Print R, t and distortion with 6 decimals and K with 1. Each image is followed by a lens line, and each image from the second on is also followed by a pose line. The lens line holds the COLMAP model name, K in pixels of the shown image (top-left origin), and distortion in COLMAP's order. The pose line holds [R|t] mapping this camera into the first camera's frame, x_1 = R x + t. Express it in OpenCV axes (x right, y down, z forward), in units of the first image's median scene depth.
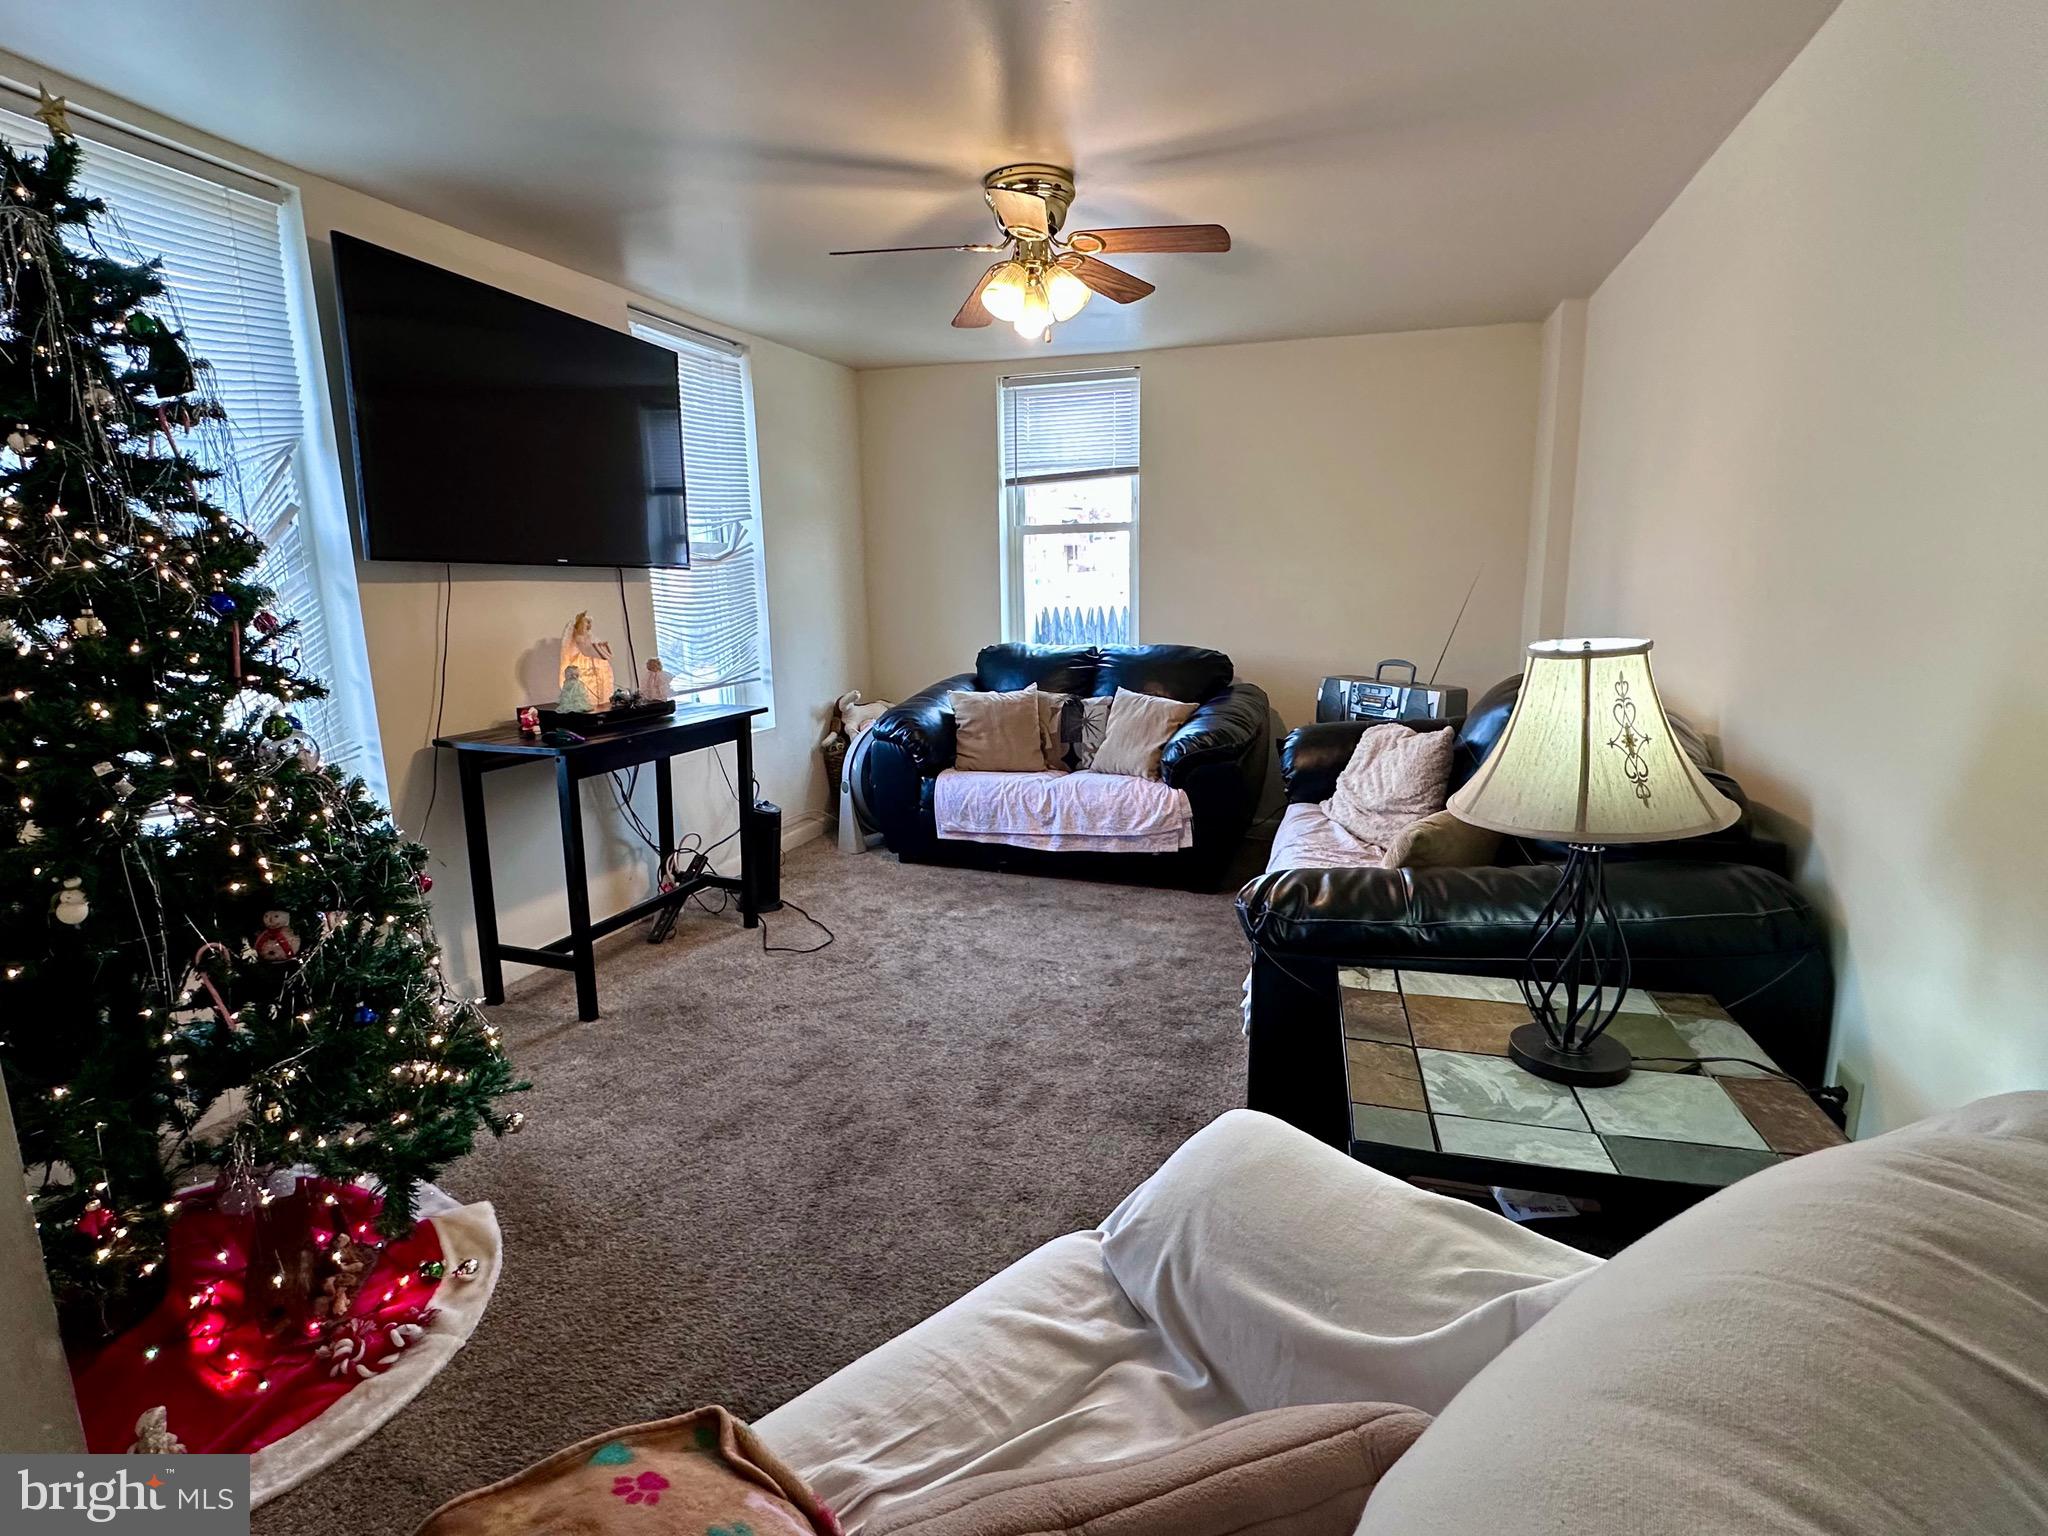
lens RADIAL K [[1032.2, 0, 1024.0], [0, 1032.2, 768.0], [0, 0, 1]] dist [-0.004004, 0.000740]
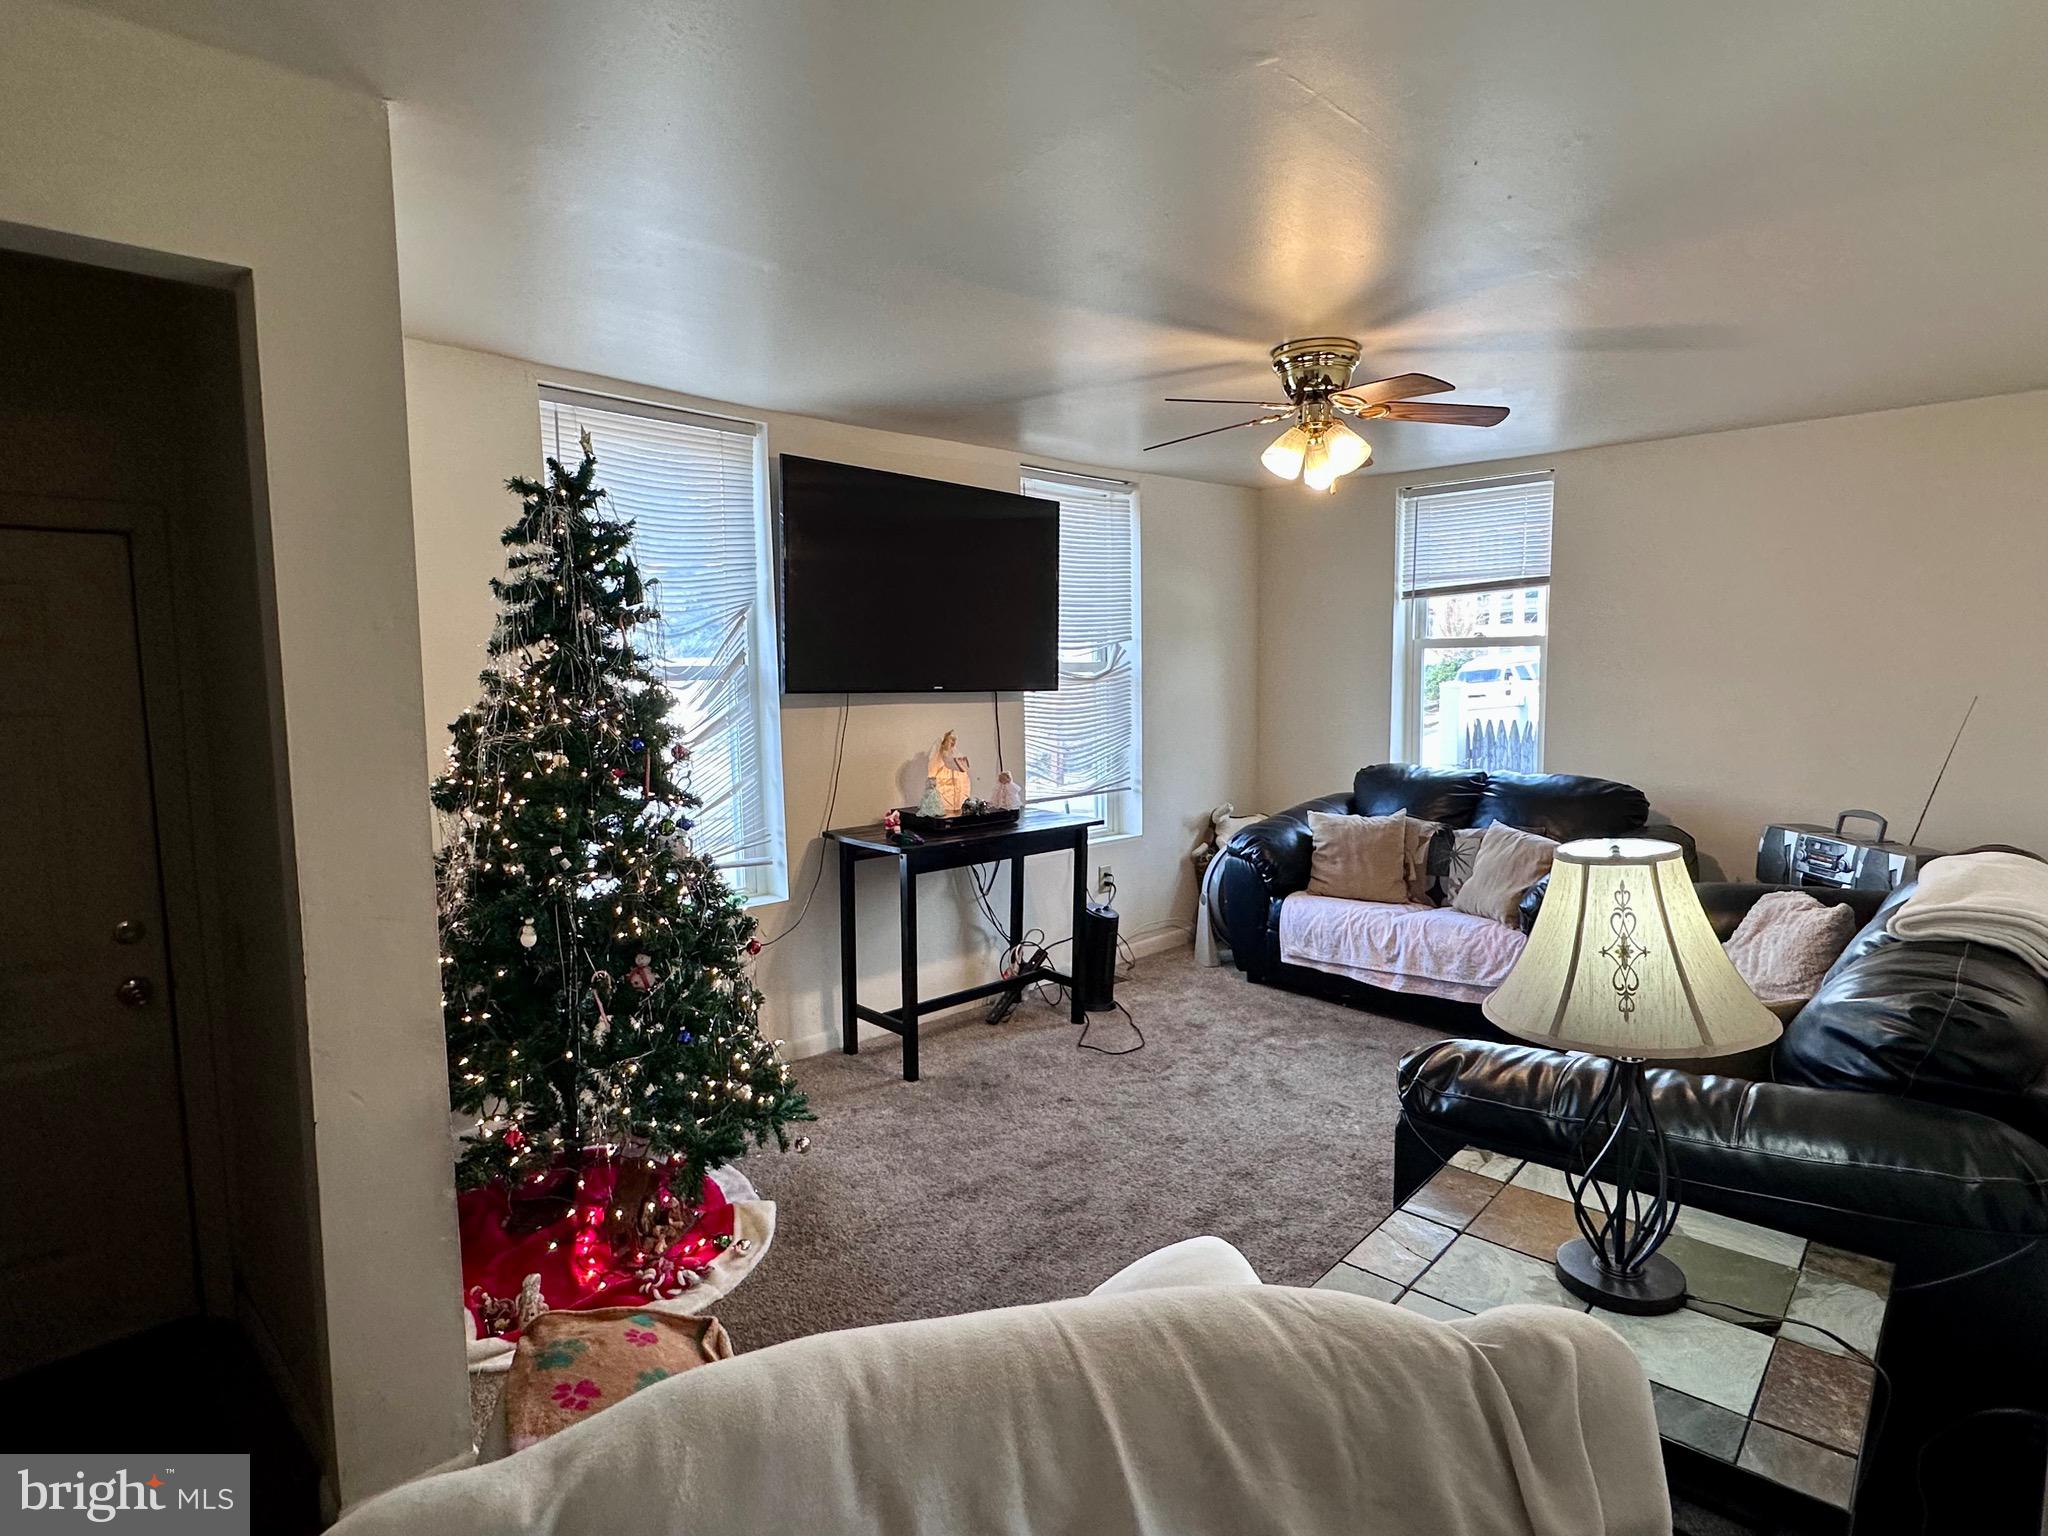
lens RADIAL K [[1127.5, 0, 1024.0], [0, 1127.5, 768.0], [0, 0, 1]] dist [-0.001664, -0.000568]
pose [[0.888010, 0.048029, -0.457310, 0.225563], [-0.085771, 0.994377, -0.062116, -0.034142], [0.451755, 0.094383, 0.887135, -0.094989]]
